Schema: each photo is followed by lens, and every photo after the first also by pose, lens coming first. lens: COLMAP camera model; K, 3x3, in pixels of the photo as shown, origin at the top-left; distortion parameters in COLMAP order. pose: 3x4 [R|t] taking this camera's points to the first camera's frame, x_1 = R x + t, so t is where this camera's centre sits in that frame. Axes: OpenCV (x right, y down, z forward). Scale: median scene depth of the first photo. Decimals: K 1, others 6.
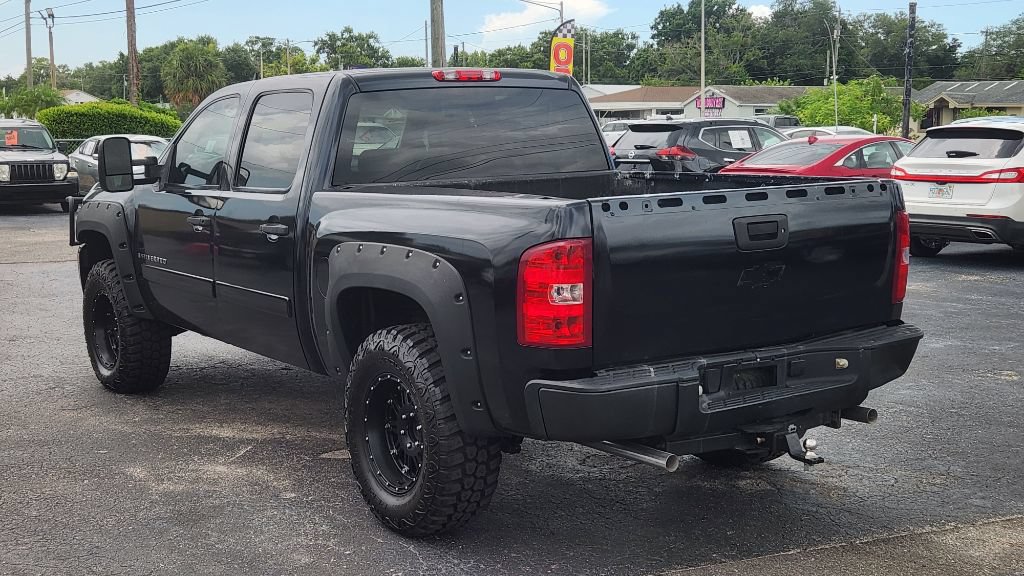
lens RADIAL K [[1302.9, 0, 518.1], [0, 1302.9, 290.3], [0, 0, 1]] dist [0.115208, -0.022824]
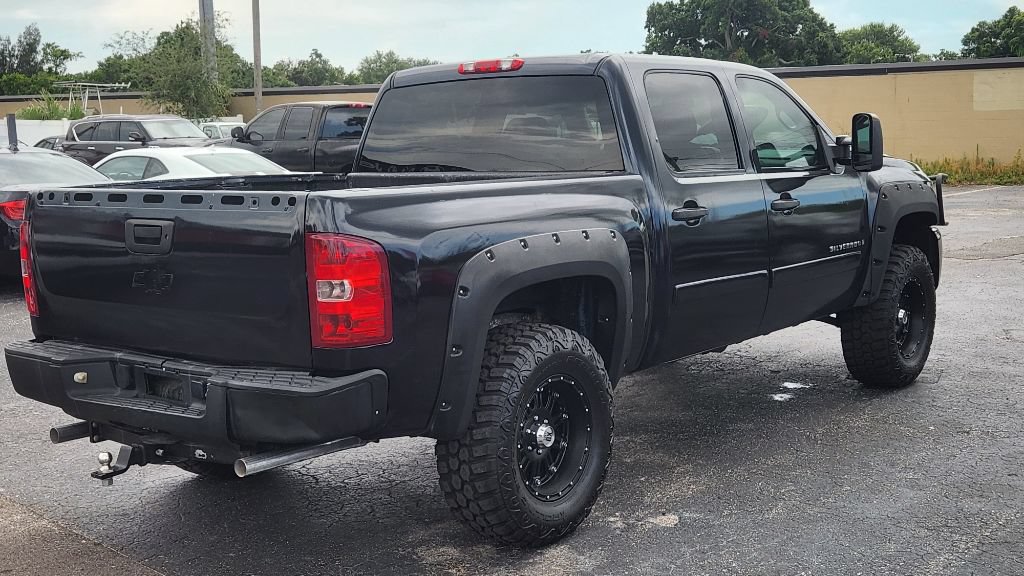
lens RADIAL K [[1302.9, 0, 518.1], [0, 1302.9, 290.3], [0, 0, 1]] dist [0.115208, -0.022824]
pose [[0.298957, 0.126361, -0.945863, 0.286026], [-0.105973, 0.989459, 0.098690, -0.031042], [0.948364, 0.070732, 0.309197, 0.231795]]
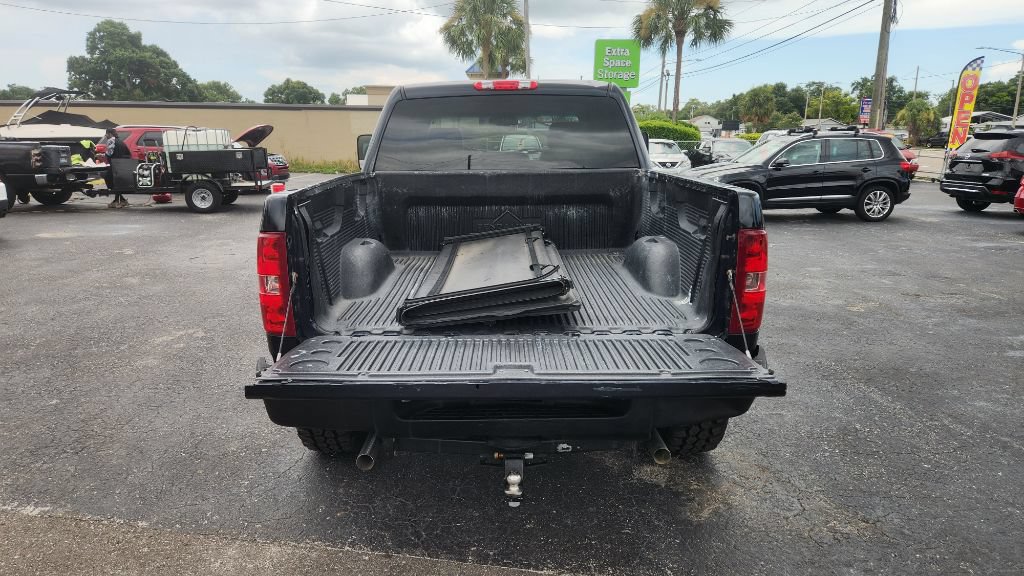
lens RADIAL K [[692.1, 0, 504.8], [0, 692.1, 291.8], [0, 0, 1]] dist [0.027359, -0.002250]
pose [[0.821015, 0.137411, -0.554124, 0.110682], [-0.082634, 0.988984, 0.122812, -0.016617], [0.564895, -0.055041, 0.823325, 0.142678]]
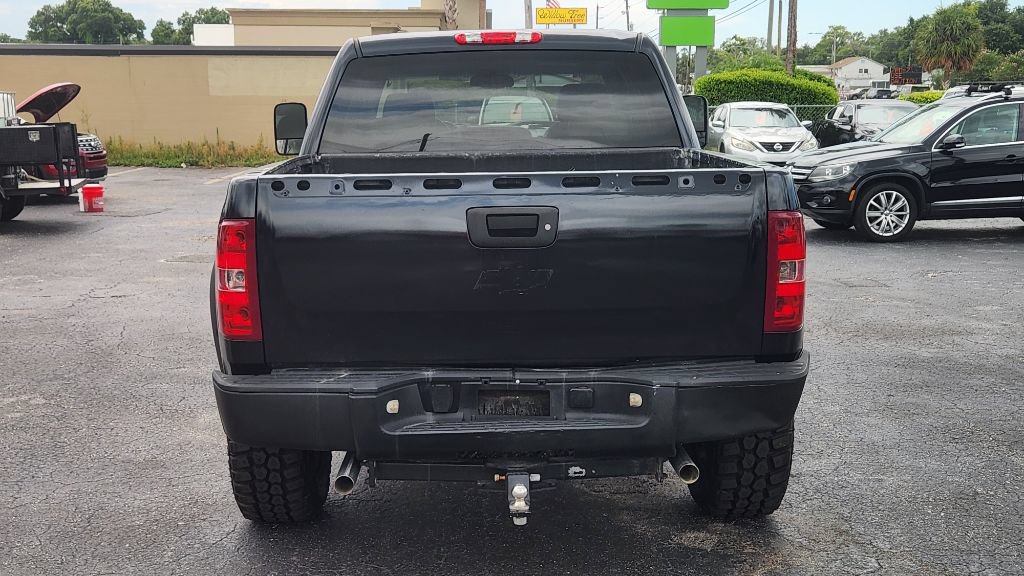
lens RADIAL K [[1335.2, 0, 512.0], [0, 1335.2, 288.0], [0, 0, 1]] dist [0.029315, 0.002977]
pose [[0.832701, 0.085474, -0.547086, 0.155812], [-0.074098, 0.996329, 0.042879, -0.010097], [0.548743, 0.004833, 0.835977, 0.072865]]
